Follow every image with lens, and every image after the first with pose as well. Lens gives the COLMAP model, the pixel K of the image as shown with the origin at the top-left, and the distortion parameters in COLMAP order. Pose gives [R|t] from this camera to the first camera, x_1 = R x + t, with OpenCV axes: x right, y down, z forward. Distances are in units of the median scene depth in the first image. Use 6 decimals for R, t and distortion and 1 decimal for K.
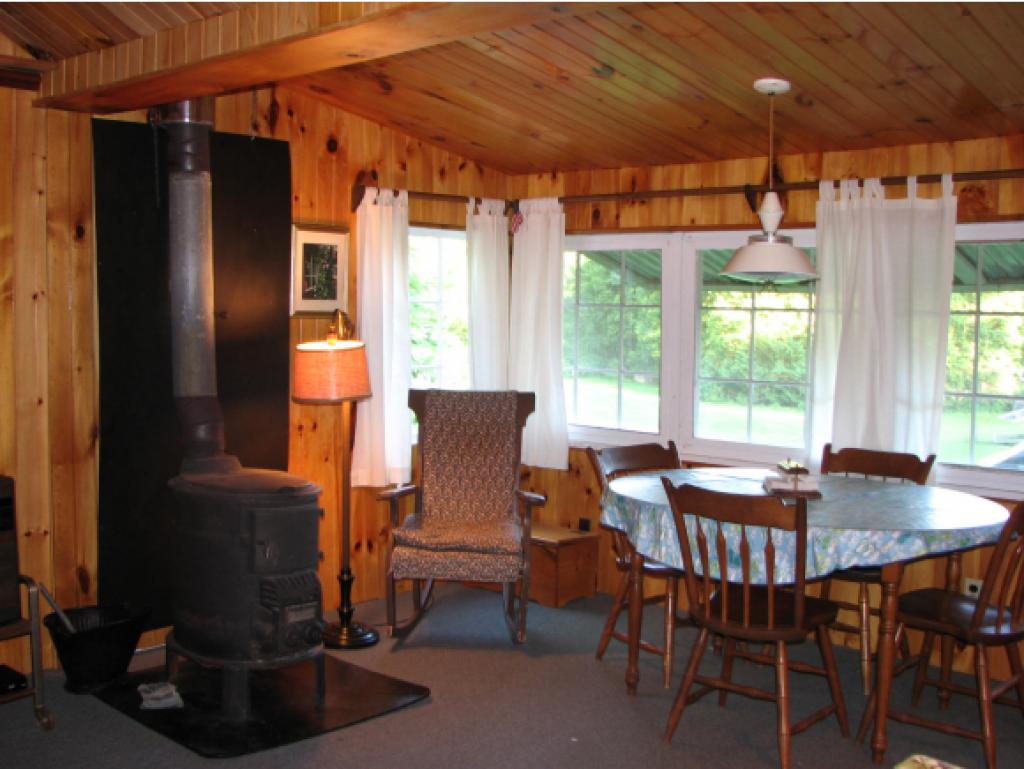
lens RADIAL K [[1118.1, 0, 510.3], [0, 1118.1, 380.4], [0, 0, 1]] dist [-0.114547, 0.000000]
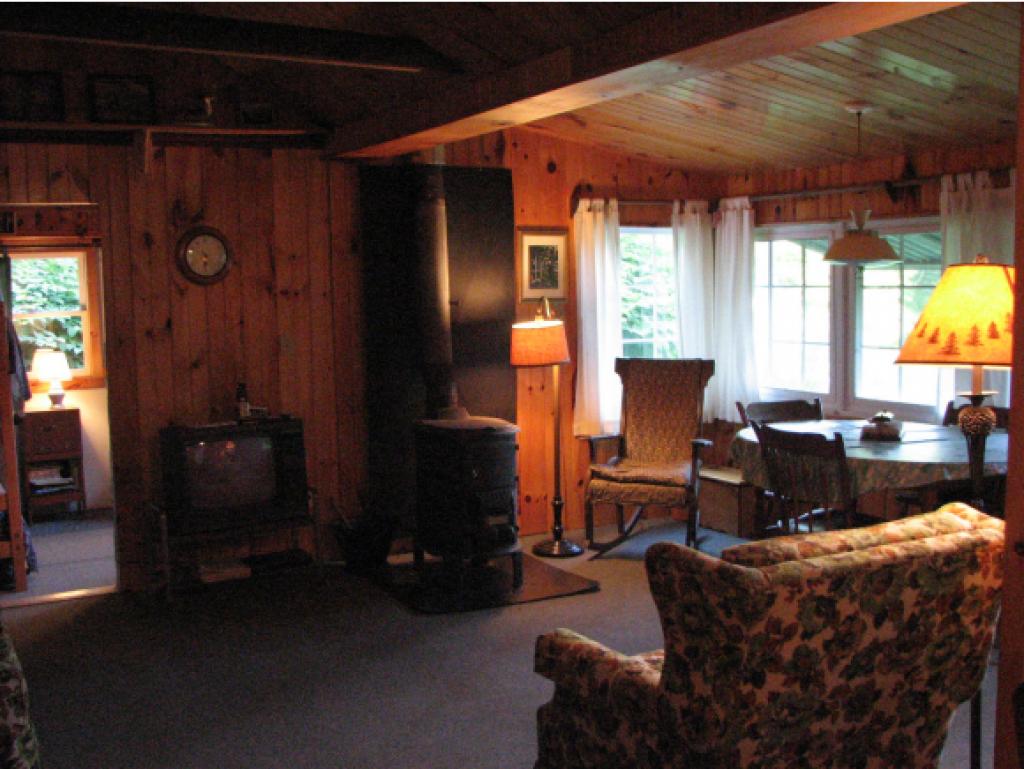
lens RADIAL K [[1118.1, 0, 515.2], [0, 1118.1, 393.6], [0, 0, 1]] dist [-0.114547, 0.000000]
pose [[0.946646, -0.002982, -0.322262, 0.212929], [0.013441, 0.999452, 0.030234, 0.008957], [0.321996, -0.032952, 0.946168, -0.232905]]
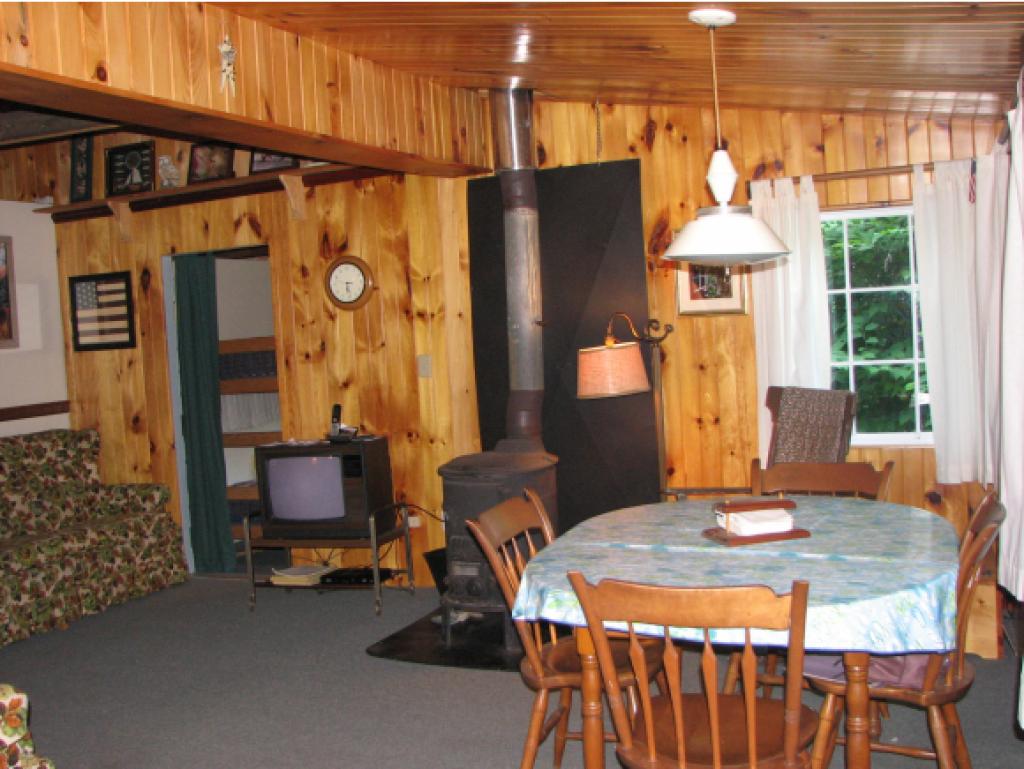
lens RADIAL K [[1118.1, 0, 510.8], [0, 1118.1, 384.9], [0, 0, 1]] dist [-0.114547, 0.000000]
pose [[0.354125, 0.019392, -0.934997, 0.742933], [0.005433, 0.999725, 0.022792, -0.016829], [0.935182, -0.013151, 0.353922, 0.459733]]
